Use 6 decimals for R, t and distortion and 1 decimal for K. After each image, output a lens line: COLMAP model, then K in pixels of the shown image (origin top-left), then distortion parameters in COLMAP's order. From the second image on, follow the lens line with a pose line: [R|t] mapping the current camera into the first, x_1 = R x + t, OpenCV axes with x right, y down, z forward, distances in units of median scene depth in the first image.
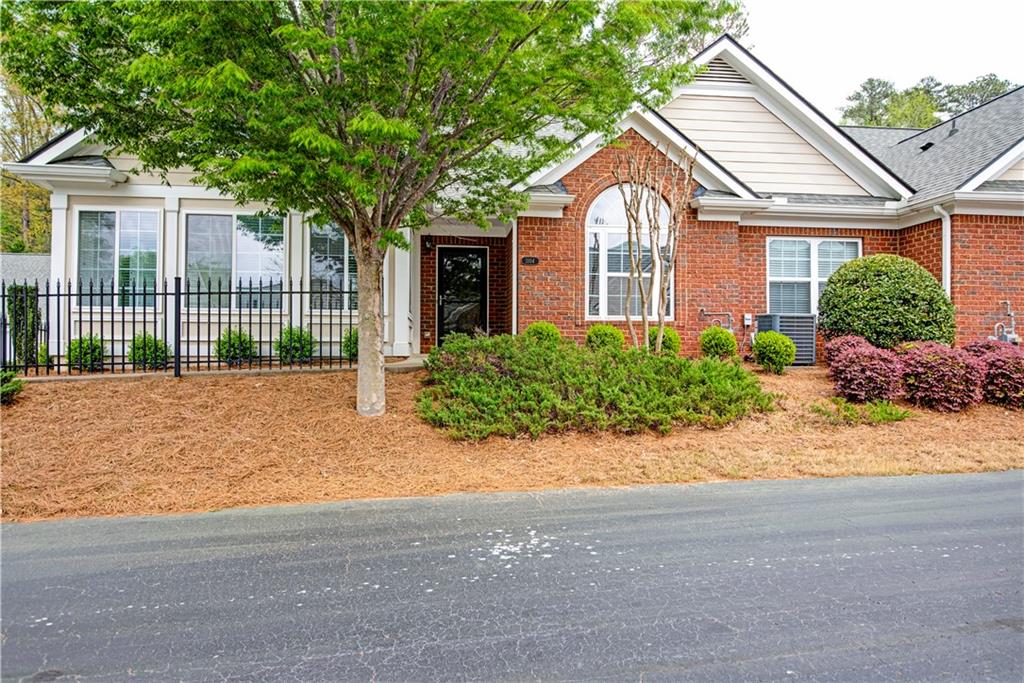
lens RADIAL K [[678.4, 0, 512.0], [0, 678.4, 341.5], [0, 0, 1]] dist [0.020131, -0.058494]
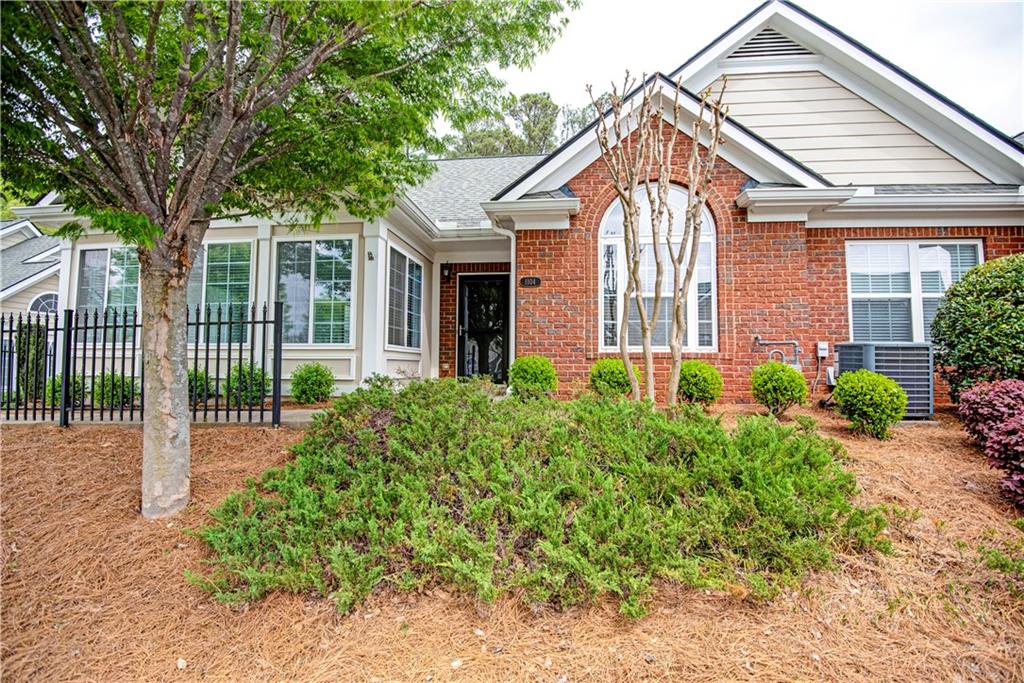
lens RADIAL K [[518.1, 0, 473.9], [0, 518.1, 341.6], [0, 0, 1]] dist [-0.044240, -0.002400]
pose [[0.965749, -0.010726, -0.259256, 0.123712], [0.000774, 0.999260, -0.038458, -0.020793], [0.259477, 0.036941, 0.965043, 0.369655]]
